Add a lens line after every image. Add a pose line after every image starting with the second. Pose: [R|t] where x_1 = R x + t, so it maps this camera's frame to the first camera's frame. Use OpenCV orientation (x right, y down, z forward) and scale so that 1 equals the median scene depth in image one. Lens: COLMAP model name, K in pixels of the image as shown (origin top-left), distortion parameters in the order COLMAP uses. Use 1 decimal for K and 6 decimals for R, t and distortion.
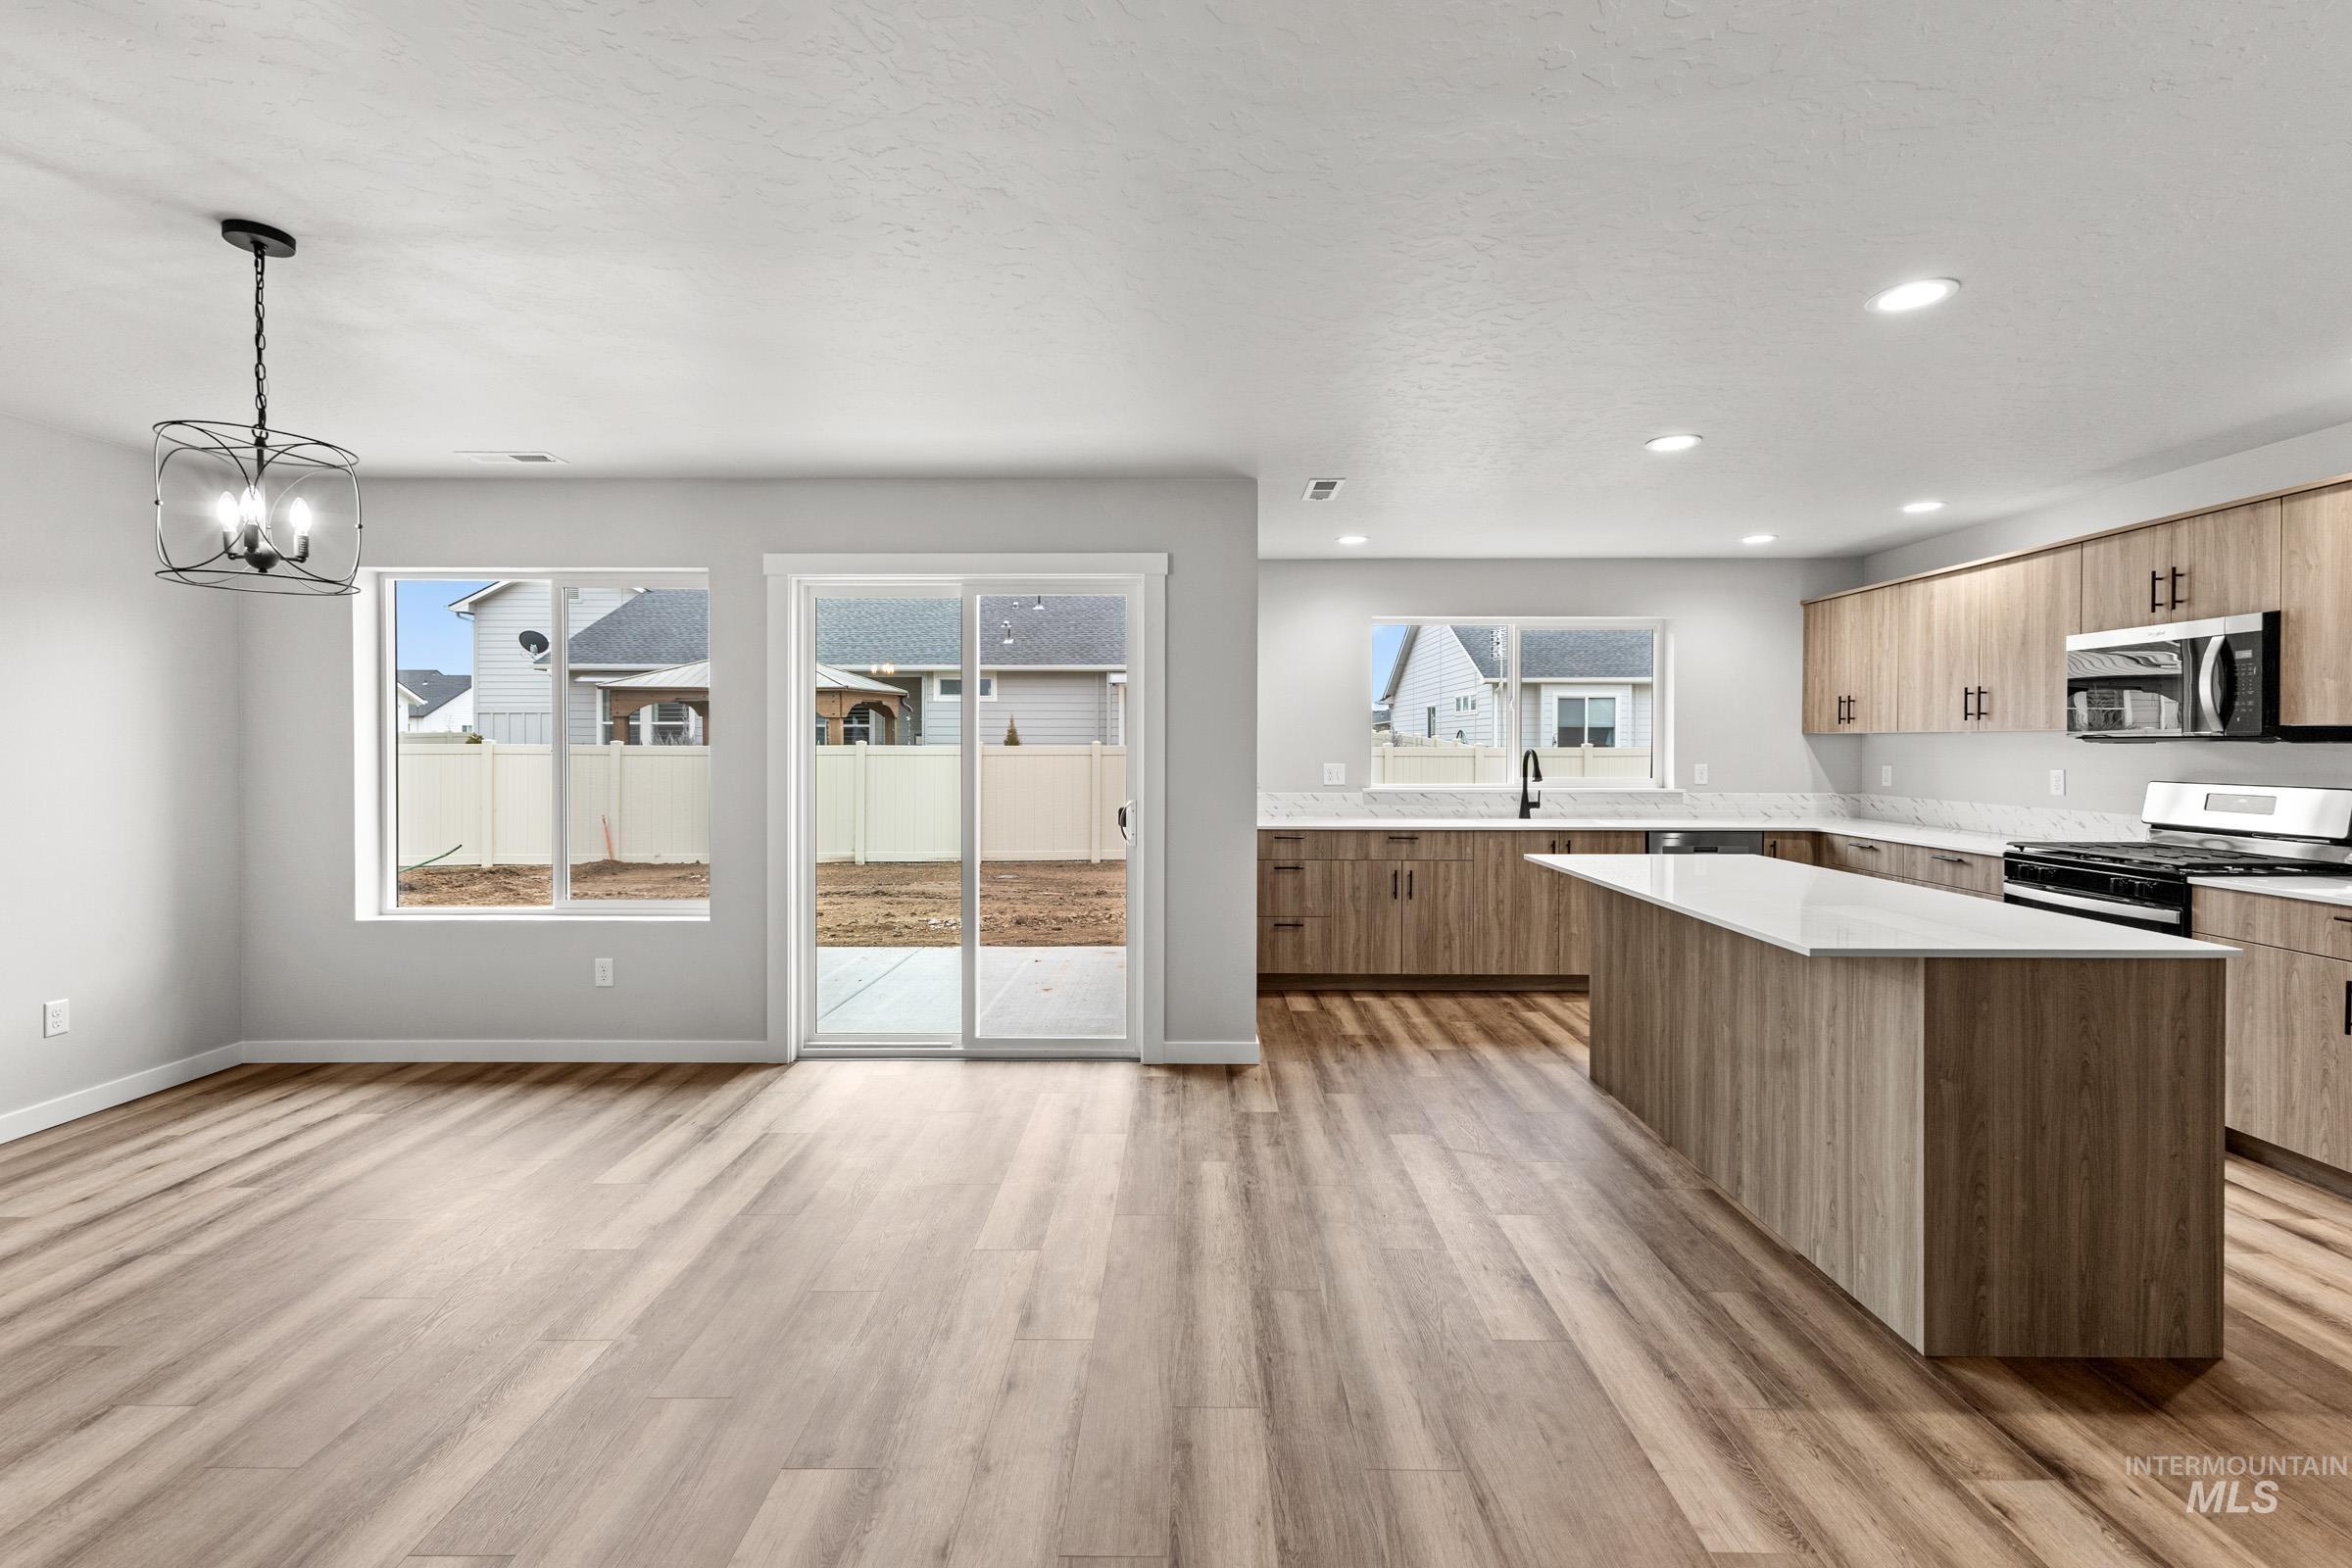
lens RADIAL K [[1020.7, 0, 1178.0], [0, 1020.7, 754.9], [0, 0, 1]] dist [0.009882, -0.000851]
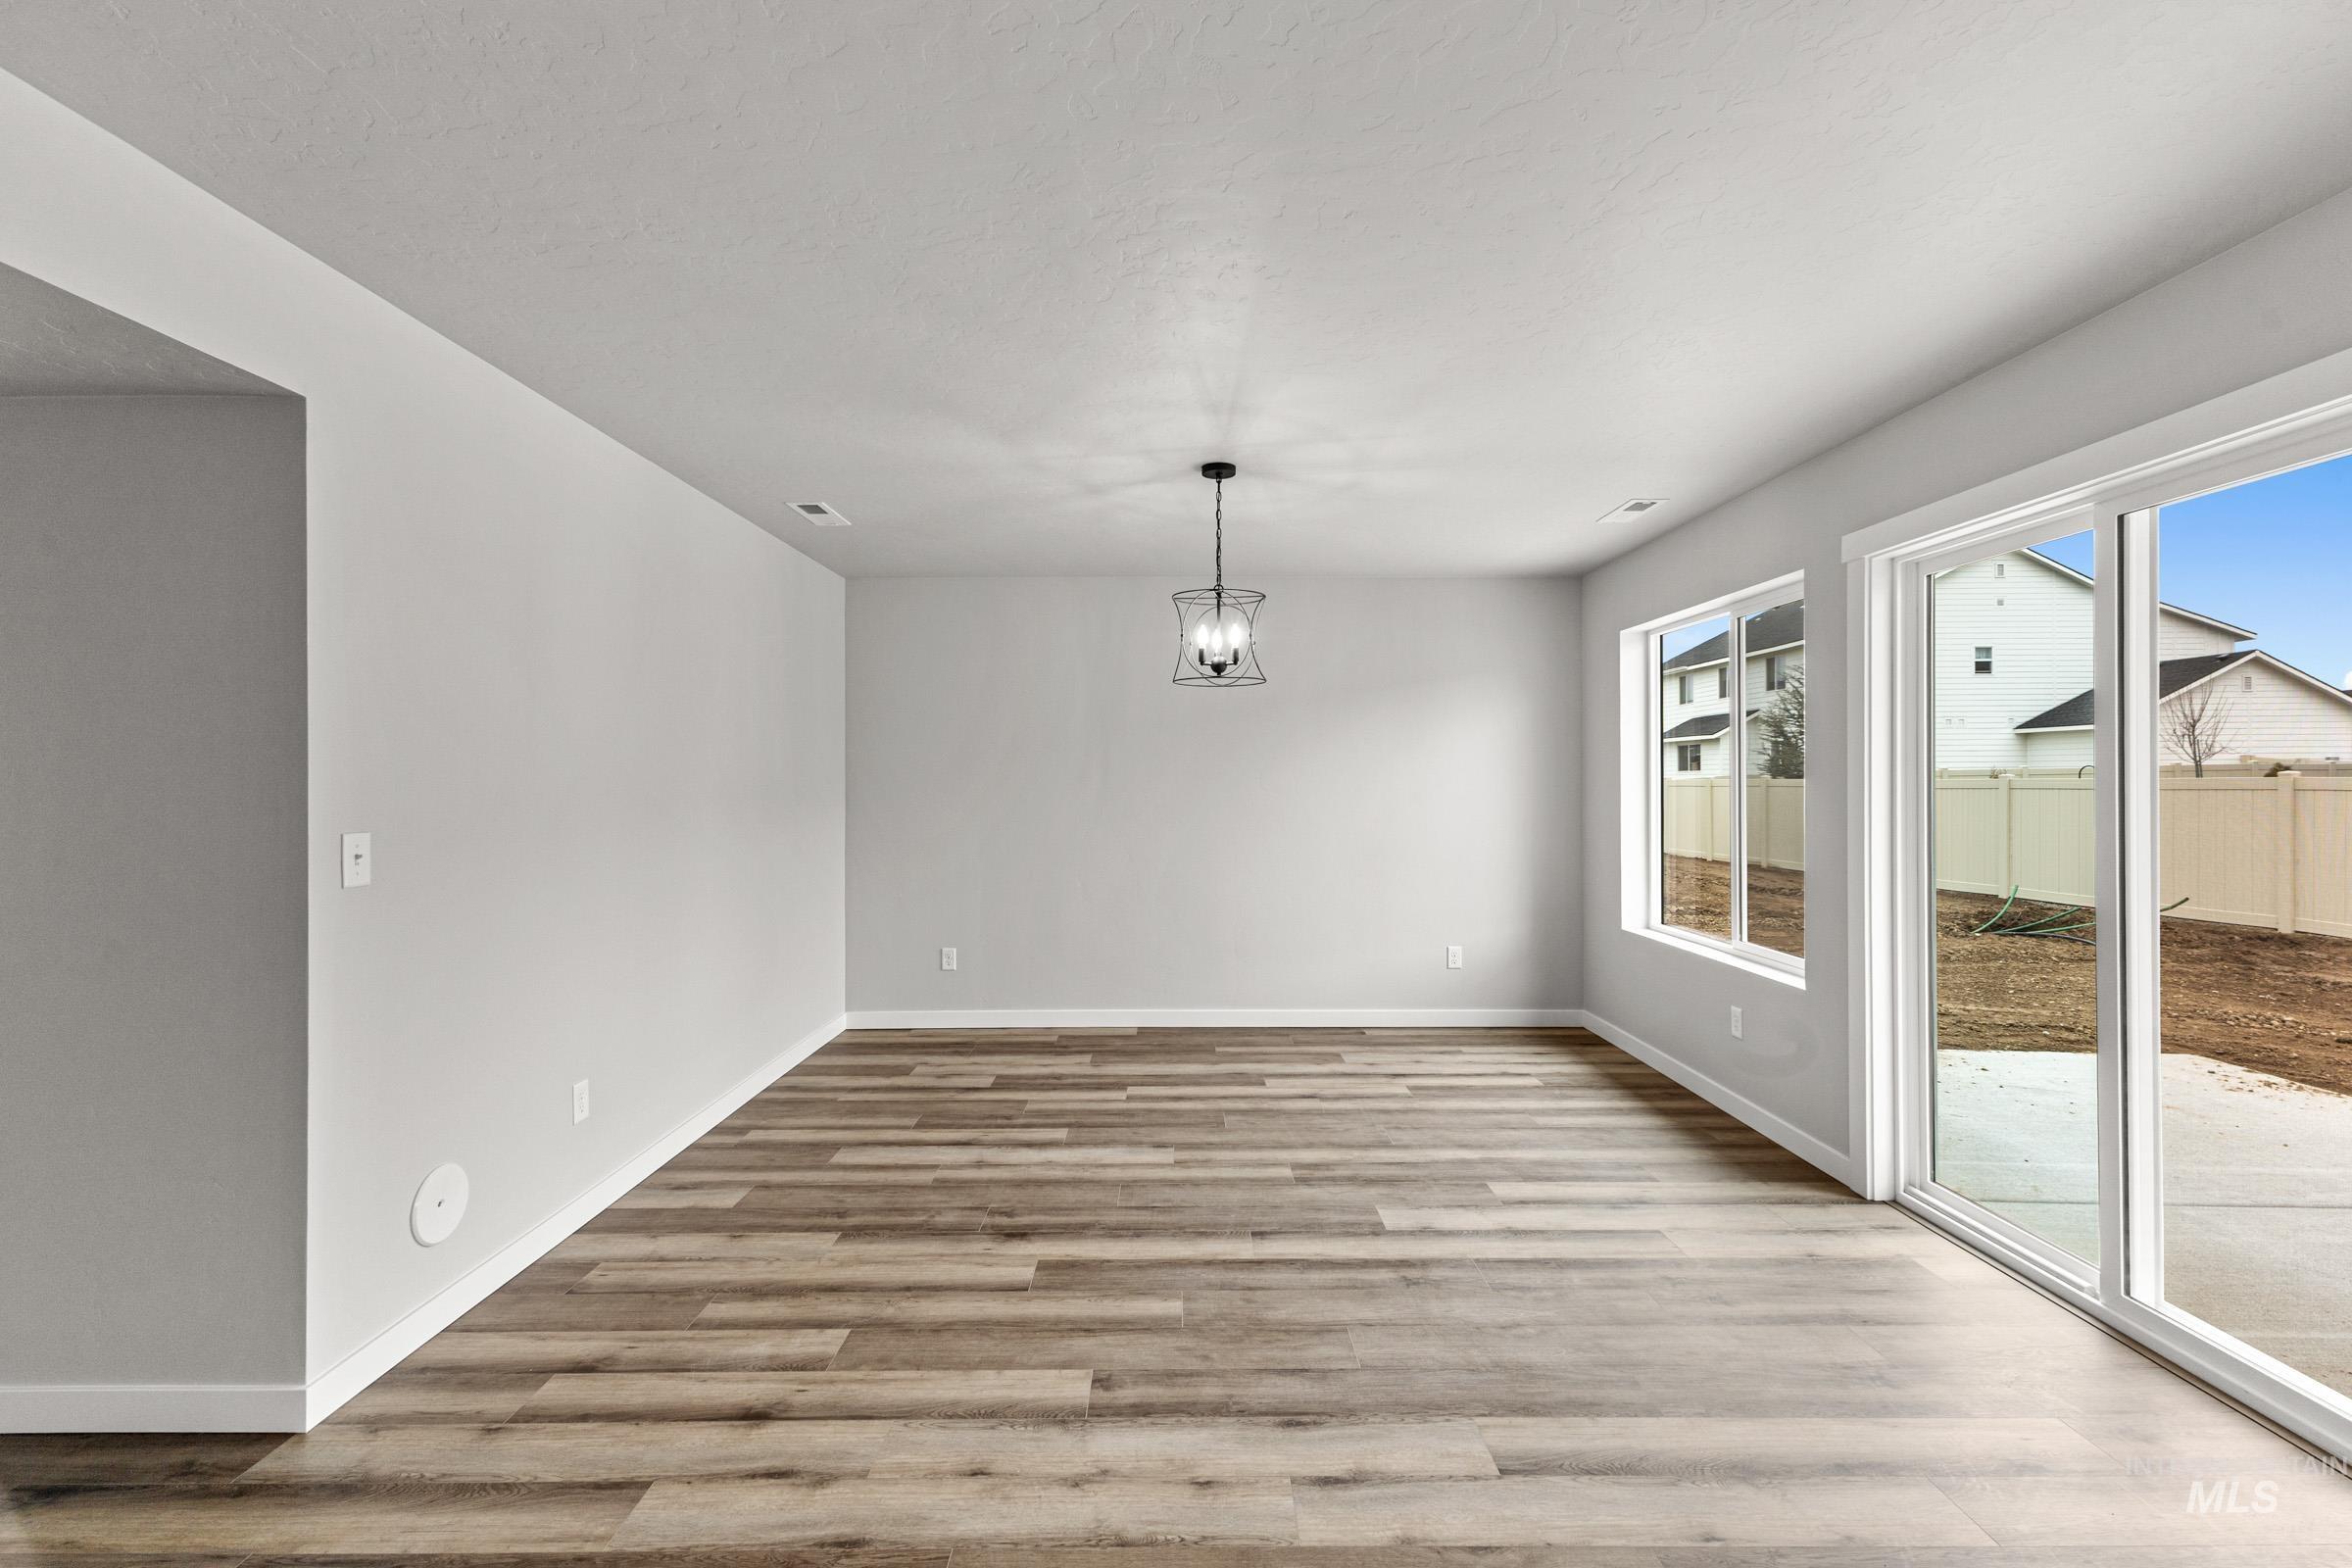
lens RADIAL K [[1020.7, 0, 1175.5], [0, 1020.7, 782.6], [0, 0, 1]] dist [0.009882, -0.000851]
pose [[0.009201, 0.000089, -0.999958, 0.399675], [-0.005426, 0.999985, 0.000039, -0.004229], [0.999943, 0.005425, 0.009201, 0.514461]]
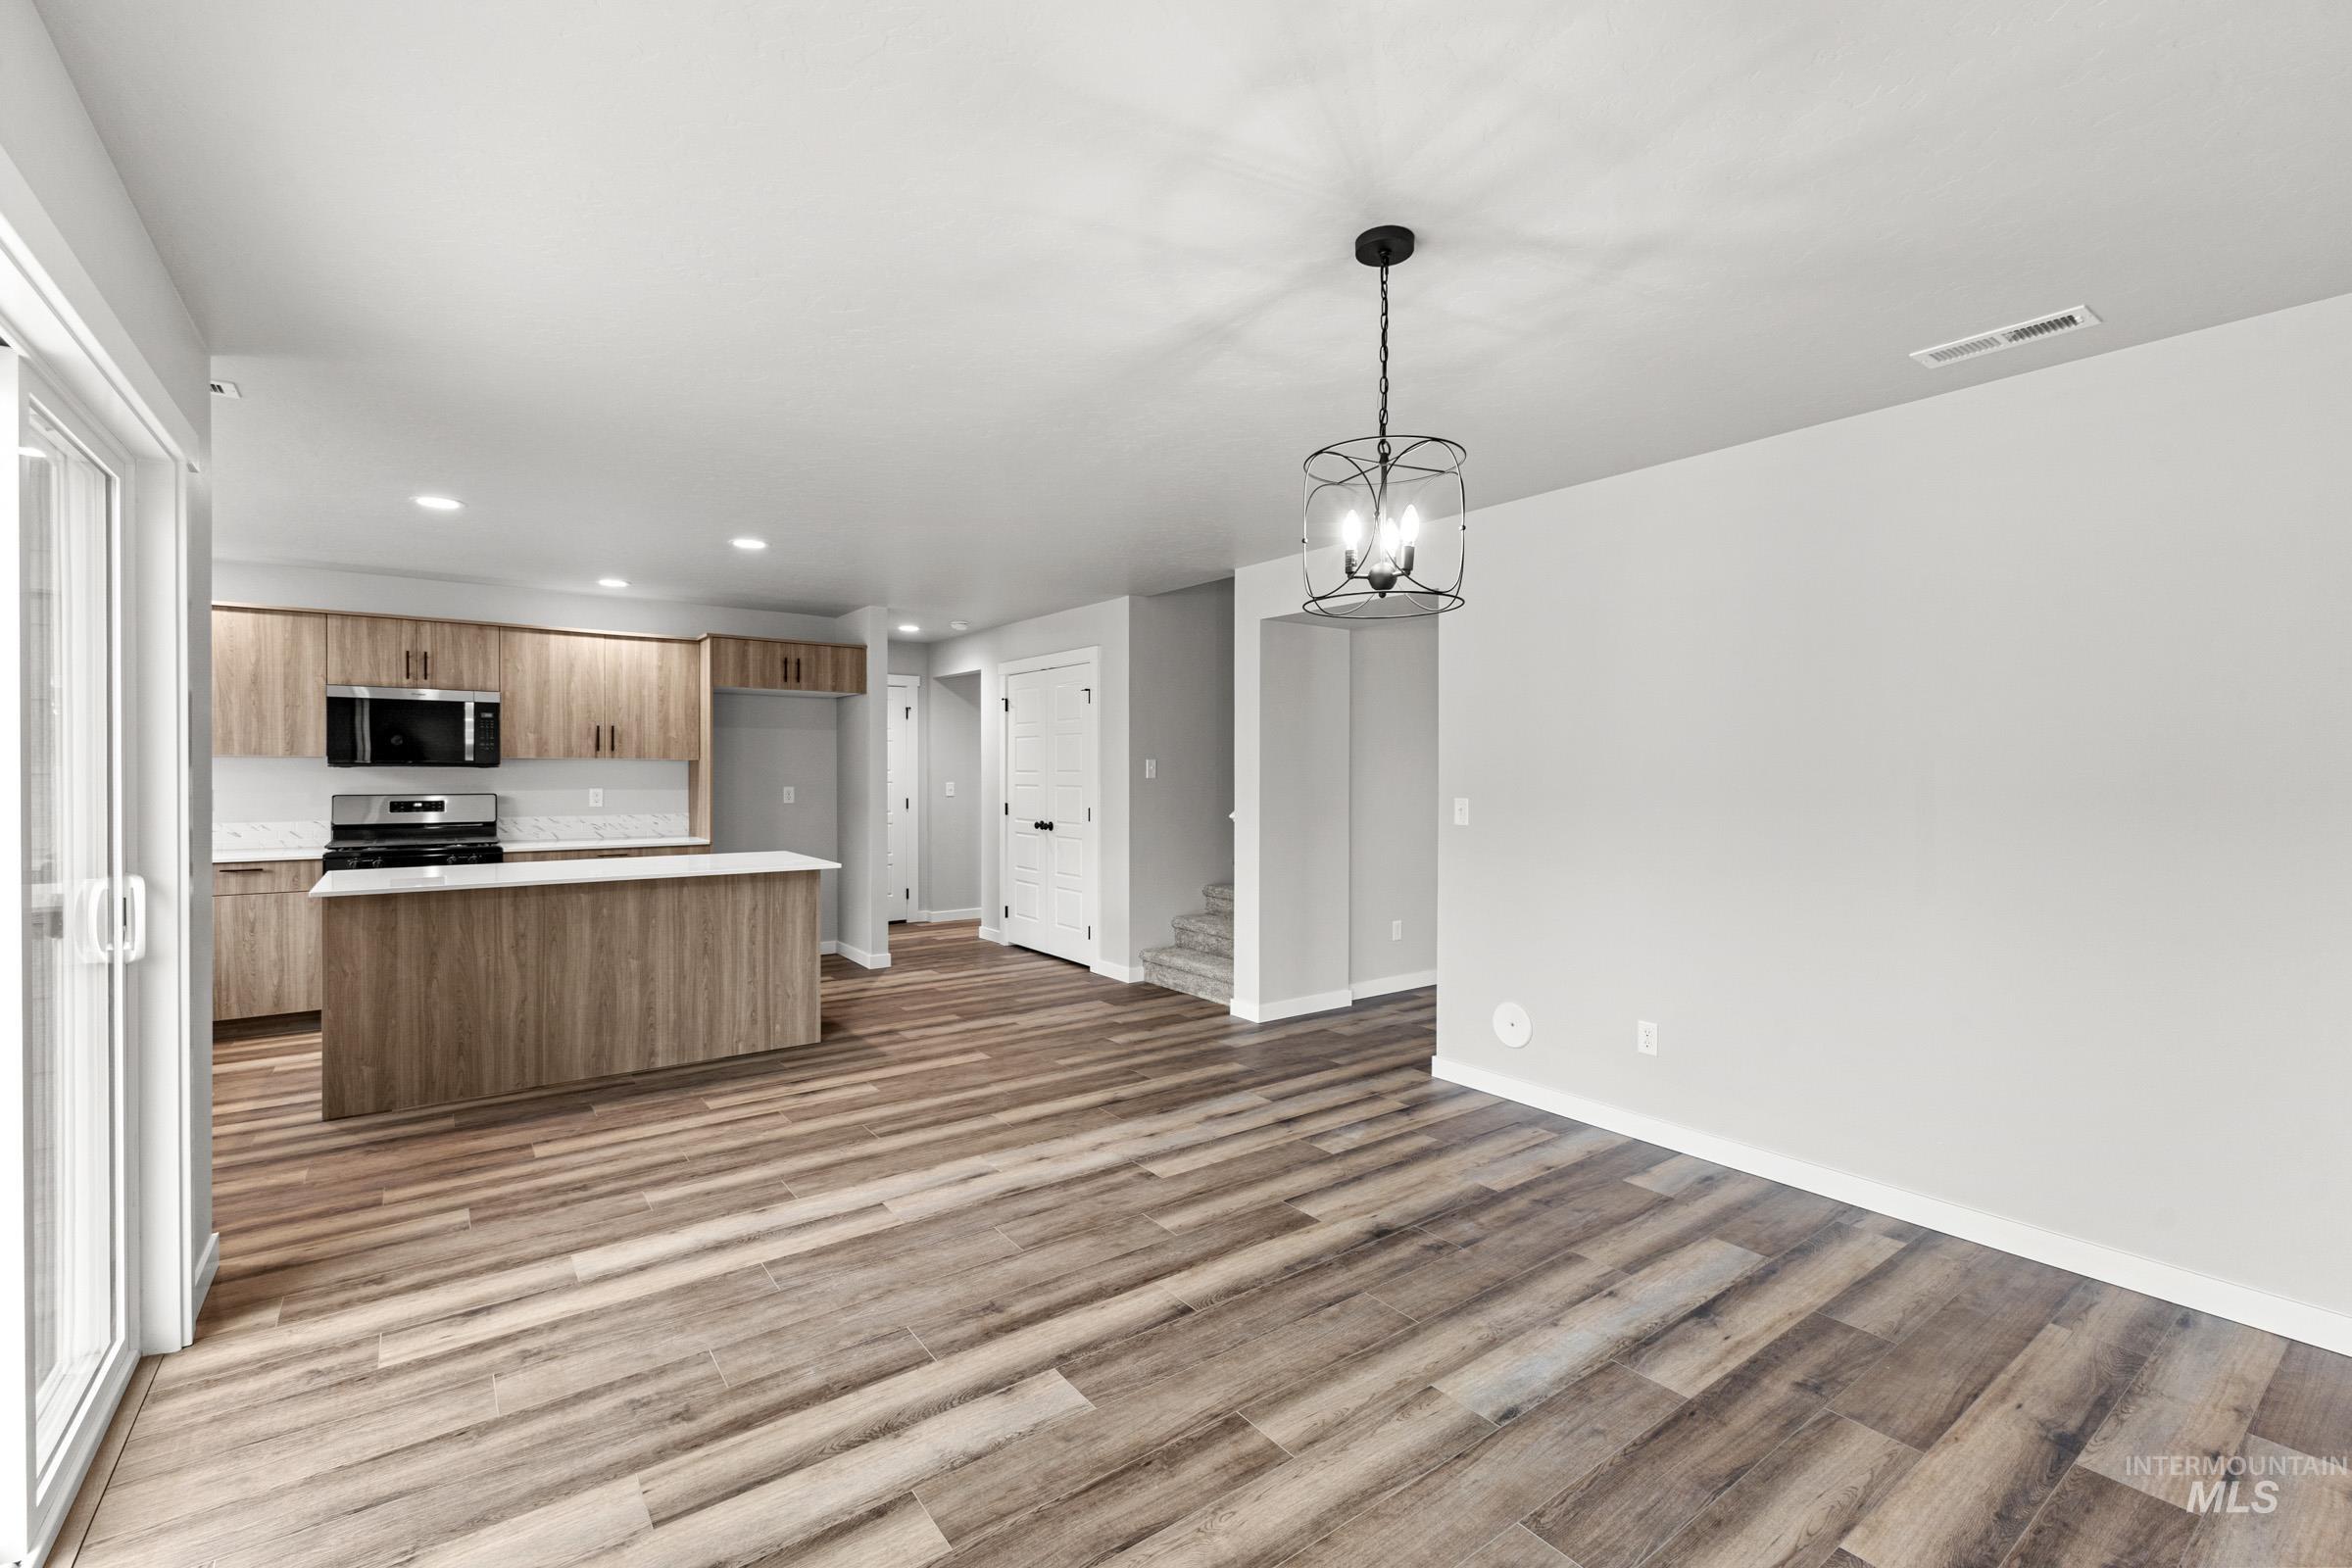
lens RADIAL K [[1020.7, 0, 1179.5], [0, 1020.7, 774.8], [0, 0, 1]] dist [0.009882, -0.000851]
pose [[-0.603856, -0.005298, 0.797076, -0.858366], [0.005093, 0.999932, 0.010504, -0.010712], [-0.797078, 0.010402, -0.603787, 0.967467]]
